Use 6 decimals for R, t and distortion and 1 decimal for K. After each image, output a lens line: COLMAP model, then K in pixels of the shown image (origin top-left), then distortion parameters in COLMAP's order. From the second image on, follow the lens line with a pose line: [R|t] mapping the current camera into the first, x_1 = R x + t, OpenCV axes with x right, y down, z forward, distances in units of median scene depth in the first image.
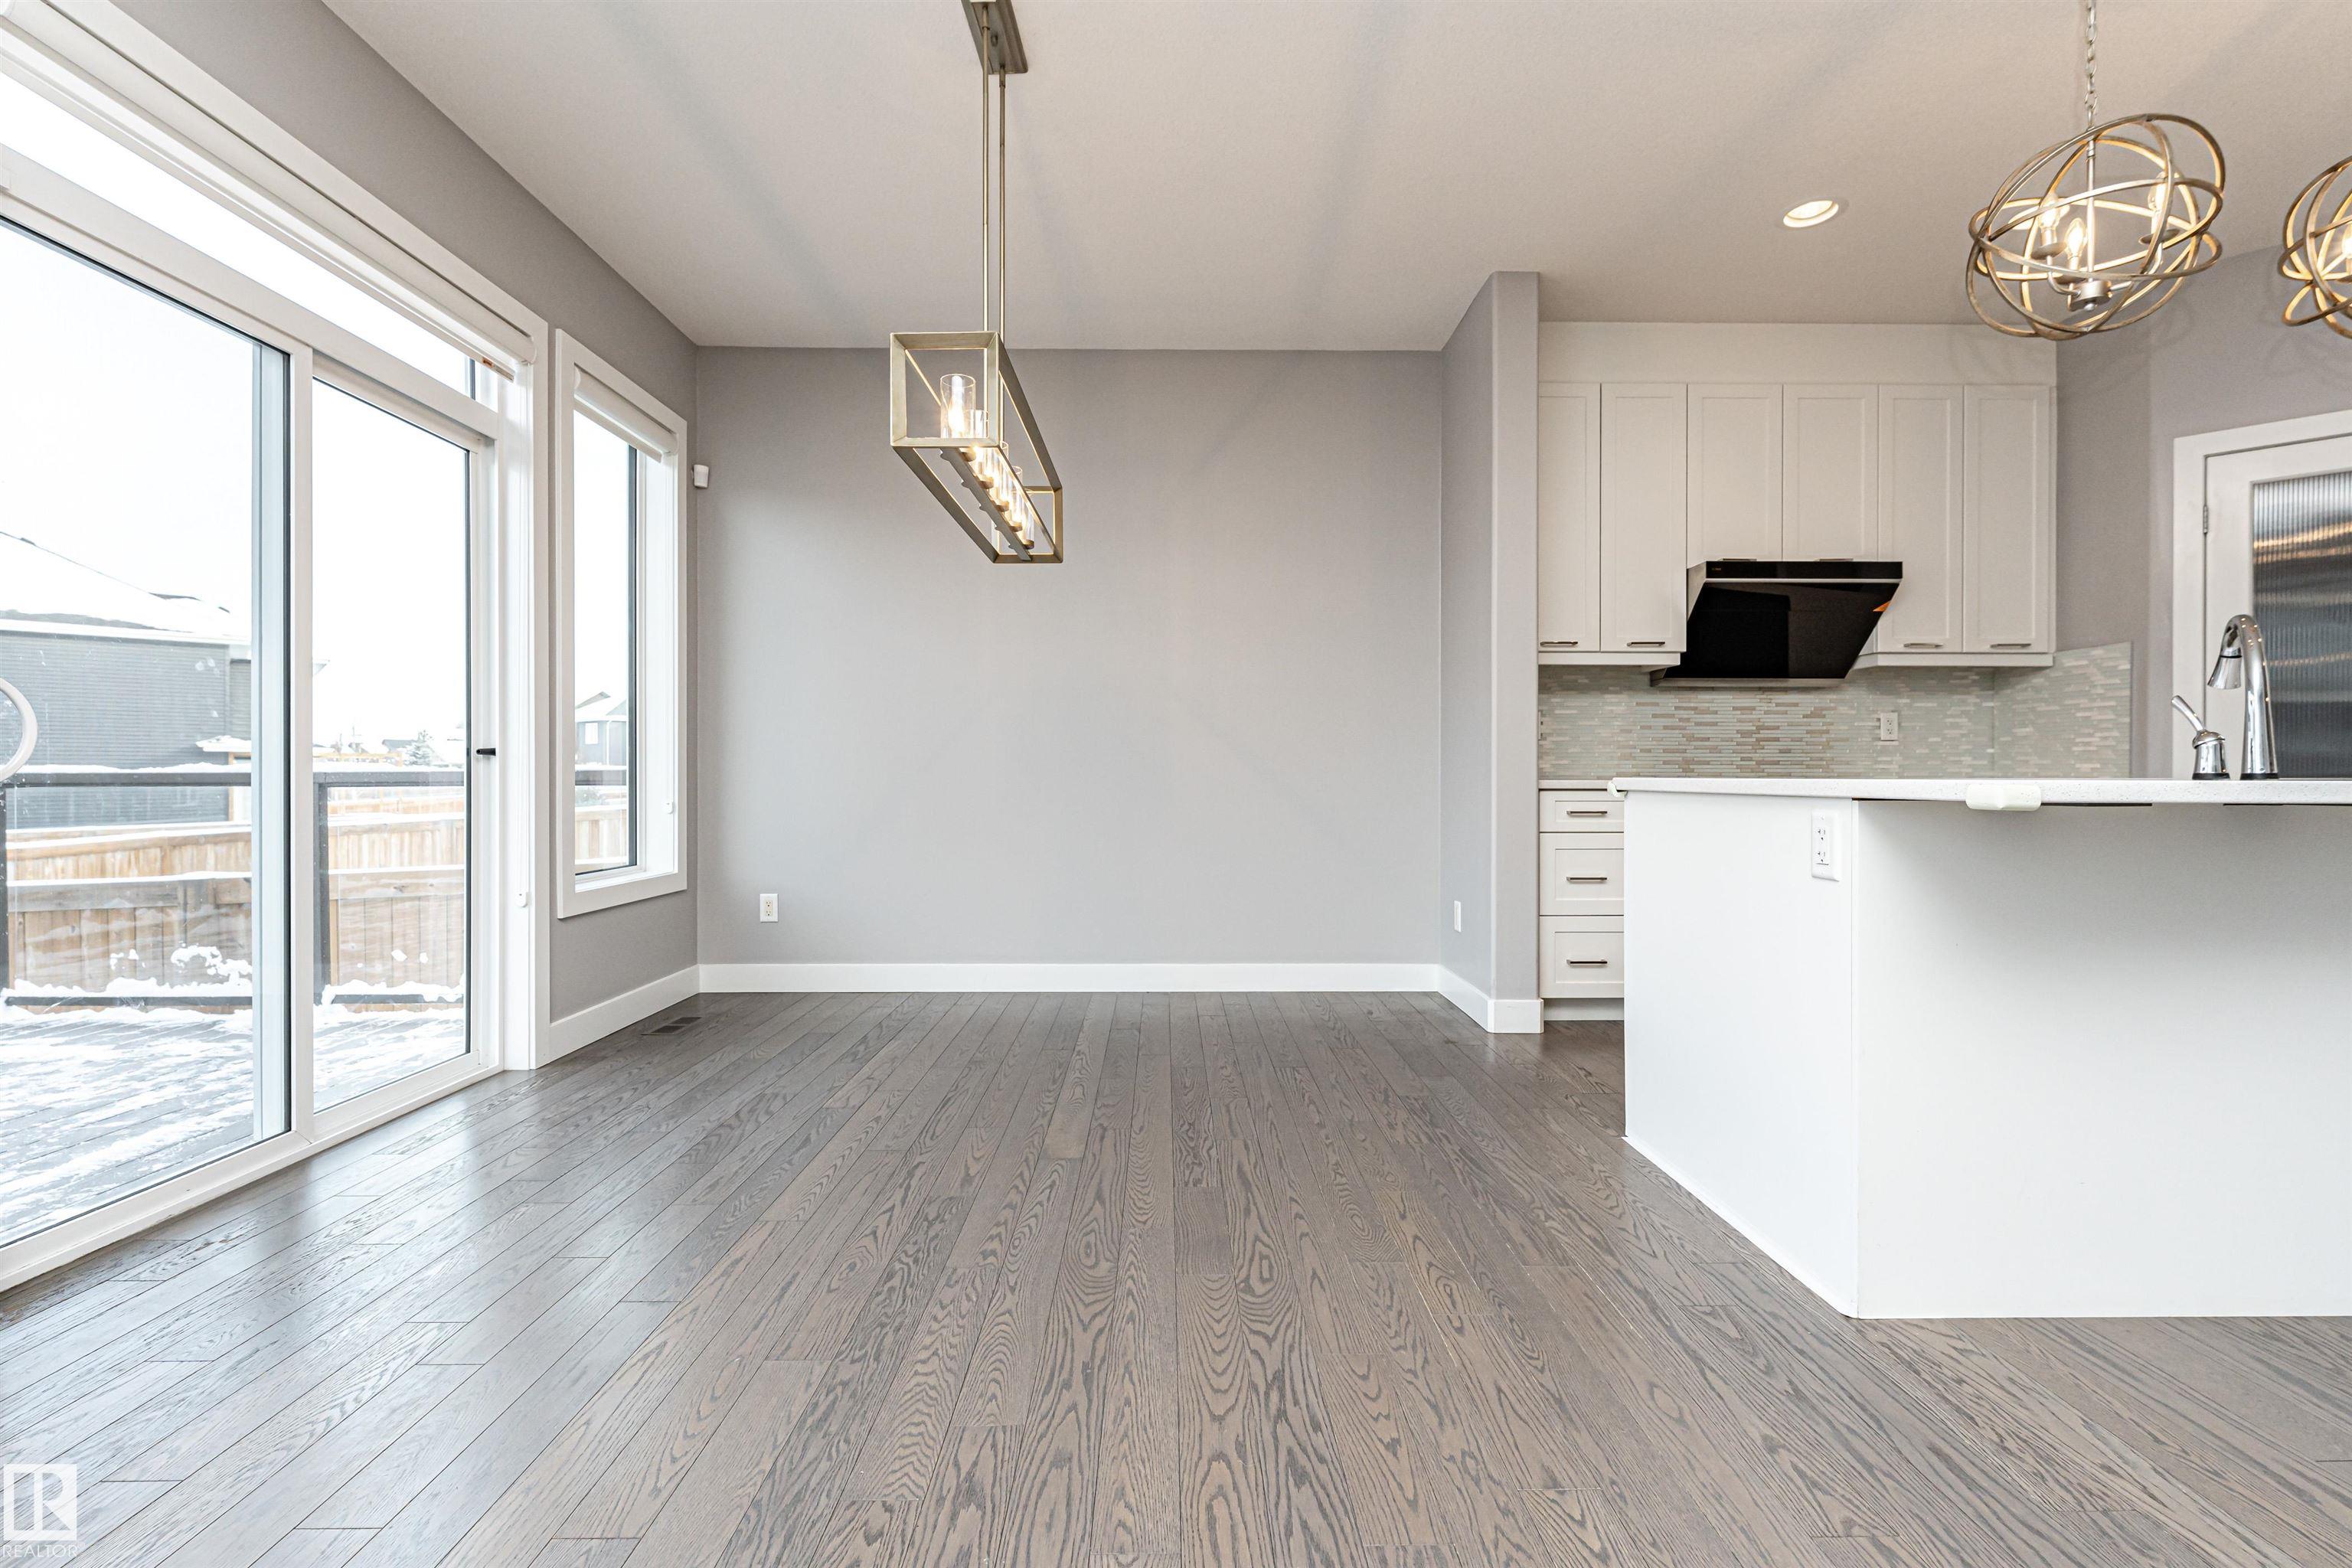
lens RADIAL K [[1058.5, 0, 1202.0], [0, 1058.5, 783.0], [0, 0, 1]] dist [-0.001611, -0.000369]
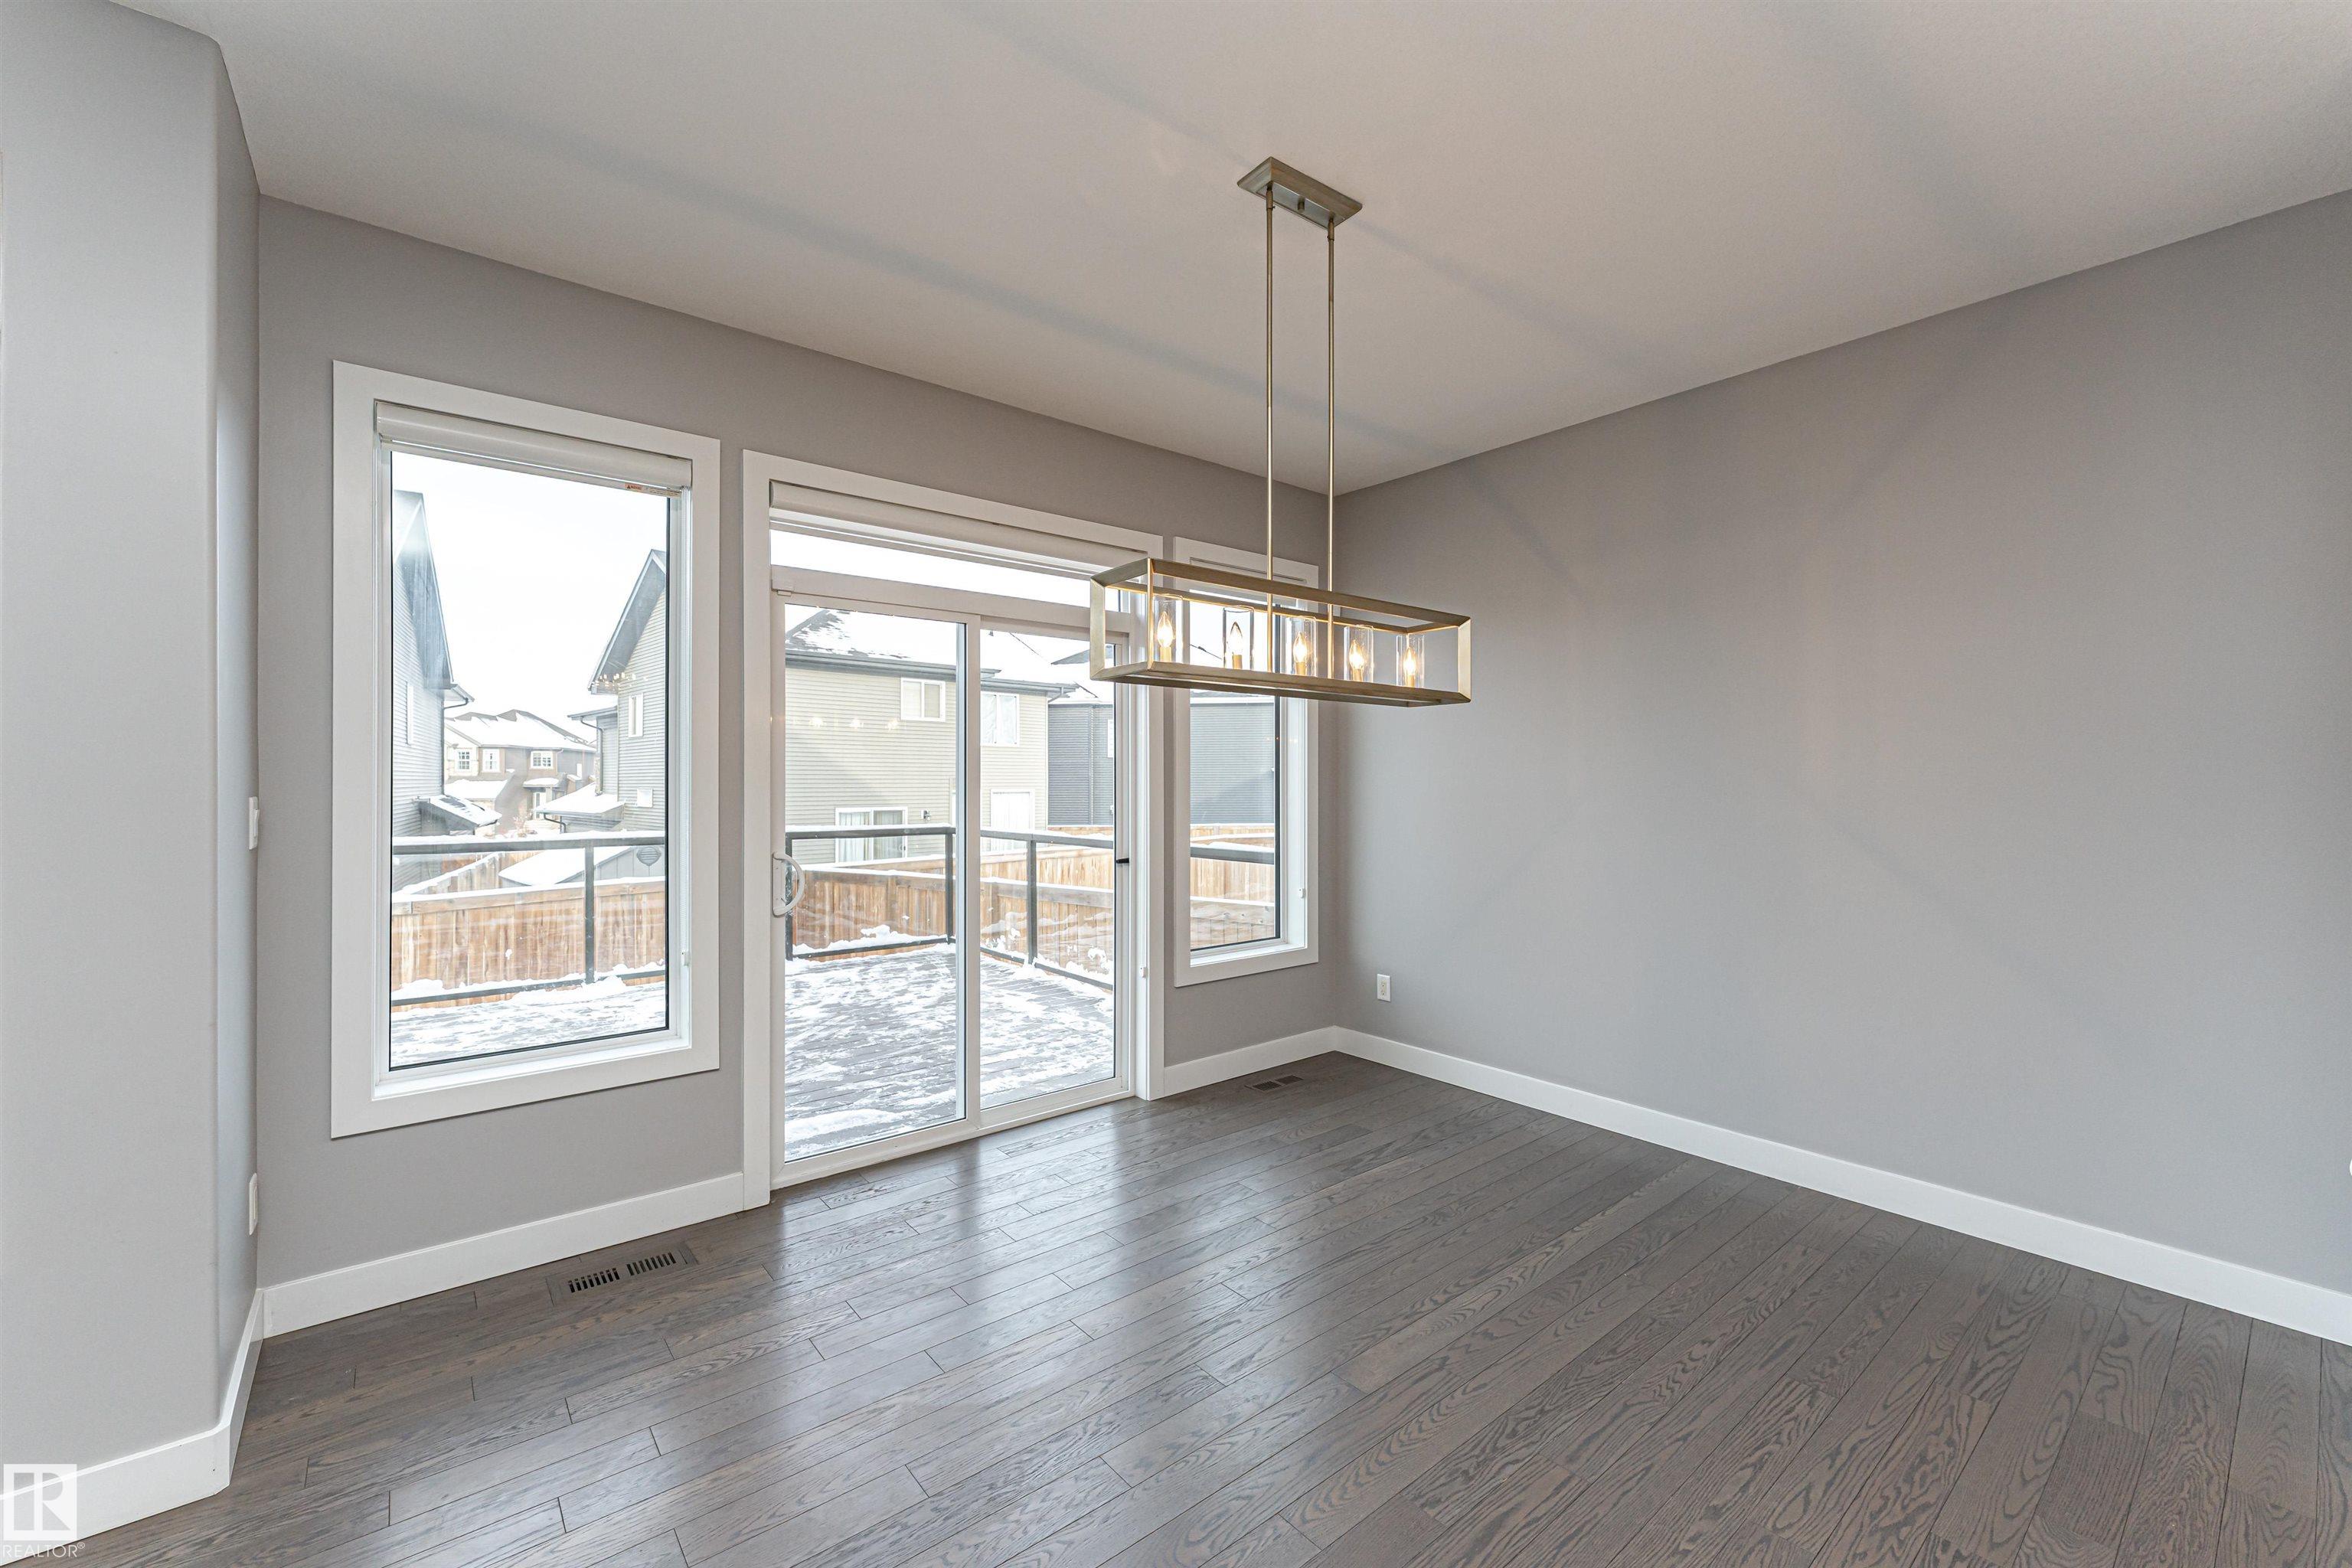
lens RADIAL K [[962.0, 0, 1165.6], [0, 962.0, 780.9], [0, 0, 1]] dist [0.000756, 0.000014]
pose [[0.603703, 0.002384, -0.797206, 0.326850], [-0.004167, 0.999991, -0.000165, -0.124761], [0.797199, 0.003422, 0.603707, 0.278723]]
